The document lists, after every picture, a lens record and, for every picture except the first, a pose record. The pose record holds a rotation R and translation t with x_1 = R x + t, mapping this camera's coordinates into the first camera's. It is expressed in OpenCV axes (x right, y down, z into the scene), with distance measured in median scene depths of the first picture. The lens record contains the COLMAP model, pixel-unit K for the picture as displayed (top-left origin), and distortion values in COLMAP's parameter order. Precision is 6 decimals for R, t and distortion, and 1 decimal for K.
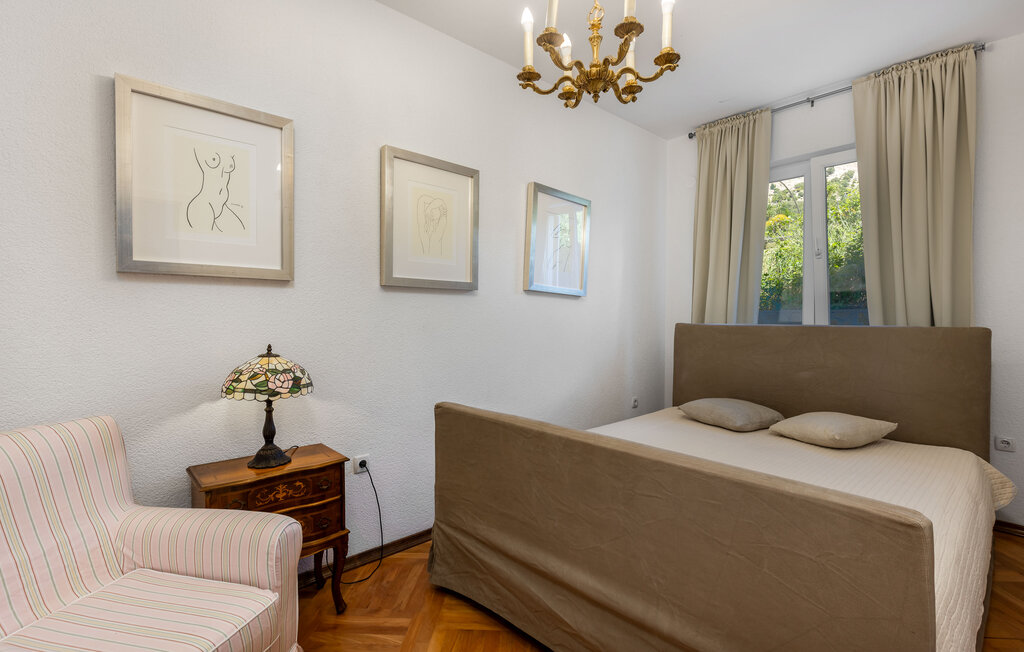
lens RADIAL K [[464.8, 0, 507.7], [0, 464.8, 306.7], [0, 0, 1]] dist [-0.001622, -0.000395]
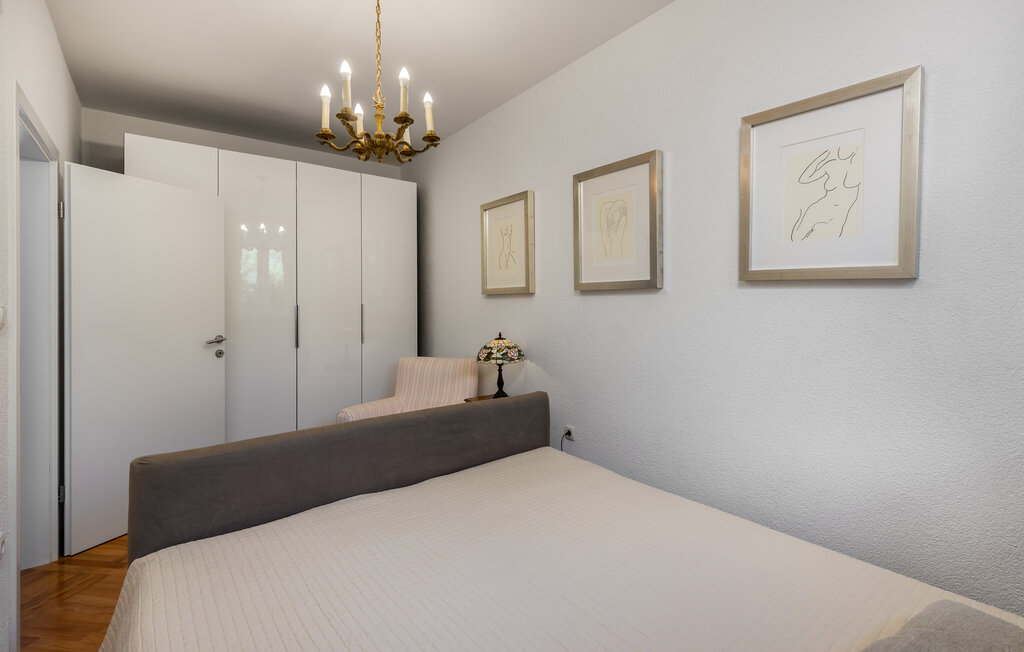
lens RADIAL K [[464.8, 0, 507.7], [0, 464.8, 306.7], [0, 0, 1]] dist [-0.001622, -0.000395]
pose [[-0.051194, -0.025253, -0.998369, 1.158823], [0.009908, 0.999618, -0.025793, 0.030392], [0.998640, -0.011213, -0.050924, 1.076580]]
